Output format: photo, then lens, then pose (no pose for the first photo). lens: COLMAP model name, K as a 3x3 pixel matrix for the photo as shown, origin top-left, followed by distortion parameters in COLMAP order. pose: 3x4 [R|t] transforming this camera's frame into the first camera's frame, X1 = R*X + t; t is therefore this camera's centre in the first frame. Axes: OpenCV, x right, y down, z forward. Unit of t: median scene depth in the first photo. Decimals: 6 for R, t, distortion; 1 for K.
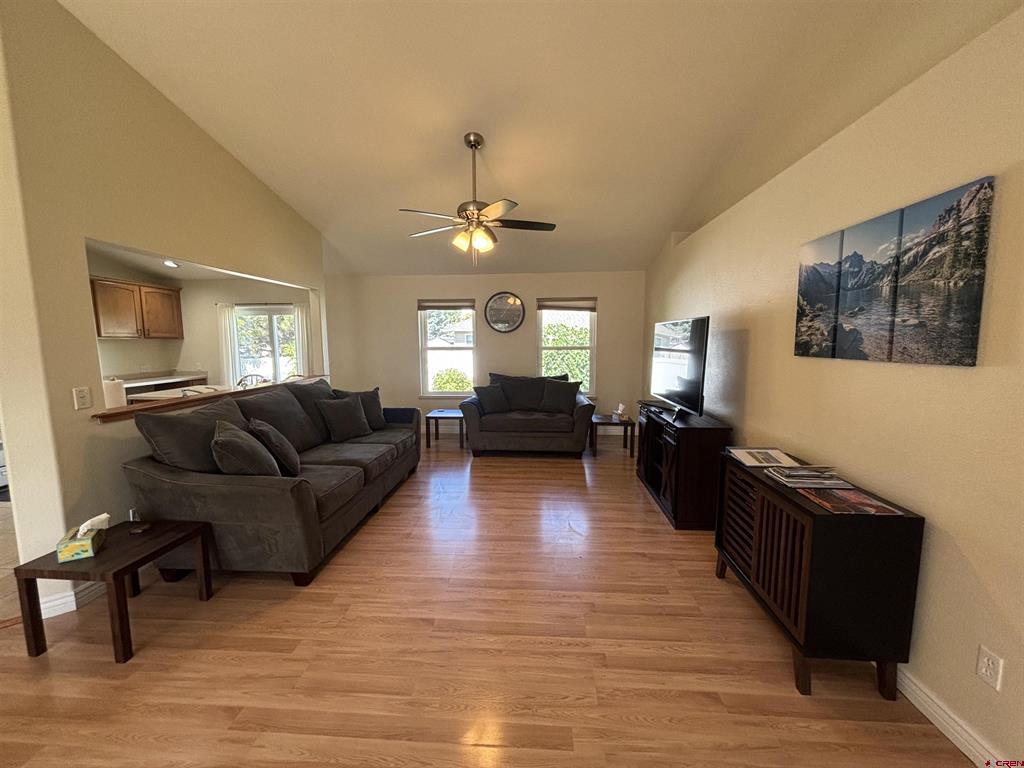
lens RADIAL K [[409.6, 0, 512.0], [0, 409.6, 384.0], [0, 0, 1]] dist [-0.000867, -0.000130]
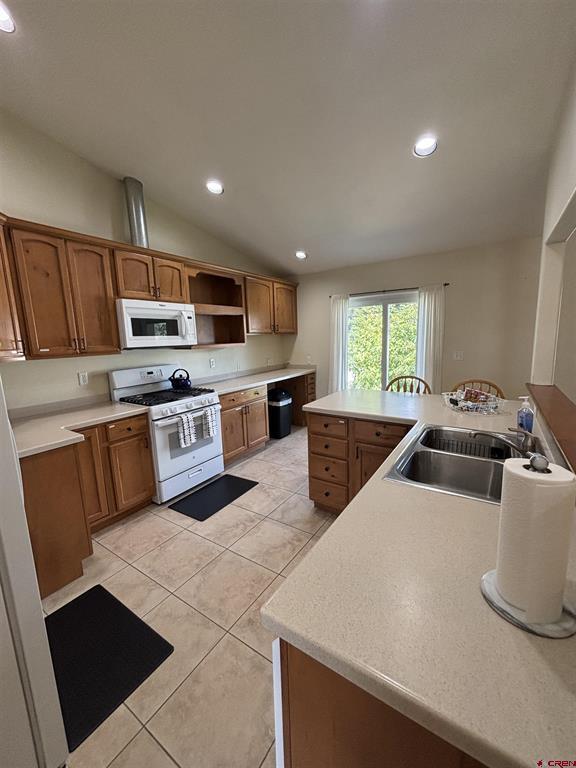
lens RADIAL K [[307.2, 0, 288.0], [0, 307.2, 384.0], [0, 0, 1]] dist [-0.000867, -0.000130]
pose [[0.860814, 0.059355, -0.505446, -0.435660], [-0.028734, 0.997260, 0.068172, -0.037131], [0.508107, -0.044160, 0.860161, 0.322439]]
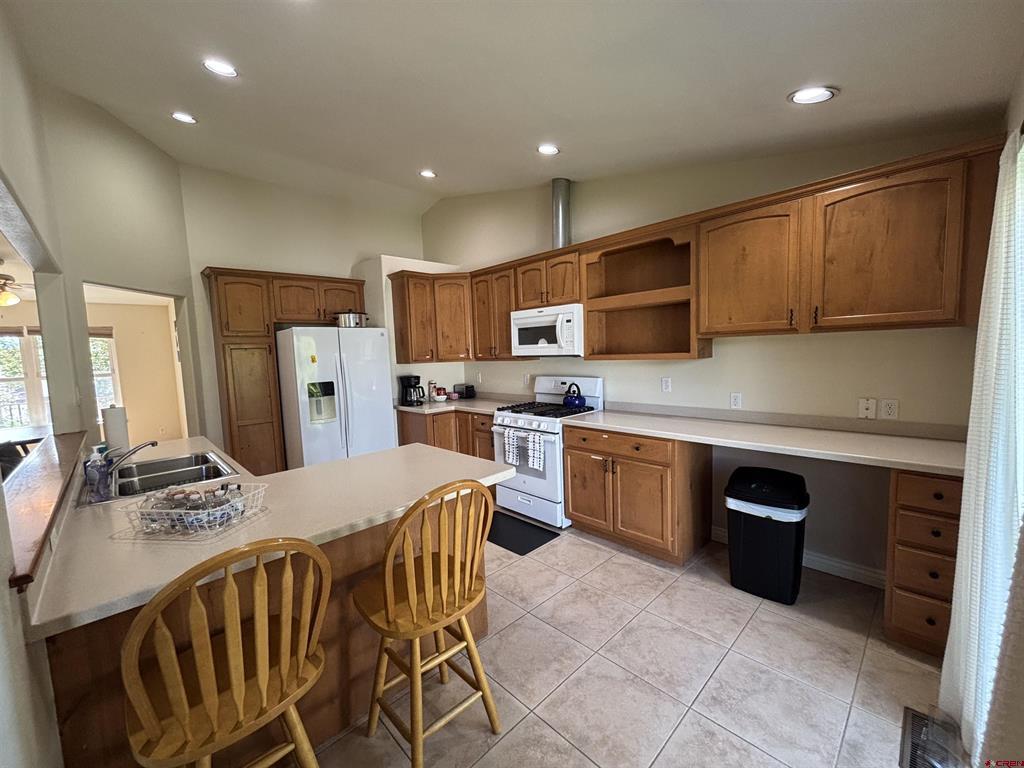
lens RADIAL K [[409.6, 0, 512.0], [0, 409.6, 384.0], [0, 0, 1]] dist [-0.000867, -0.000130]
pose [[-0.691699, 0.092091, -0.716290, -0.396677], [-0.032684, 0.986828, 0.158436, -0.103580], [0.721446, 0.133001, -0.679578, 0.962436]]
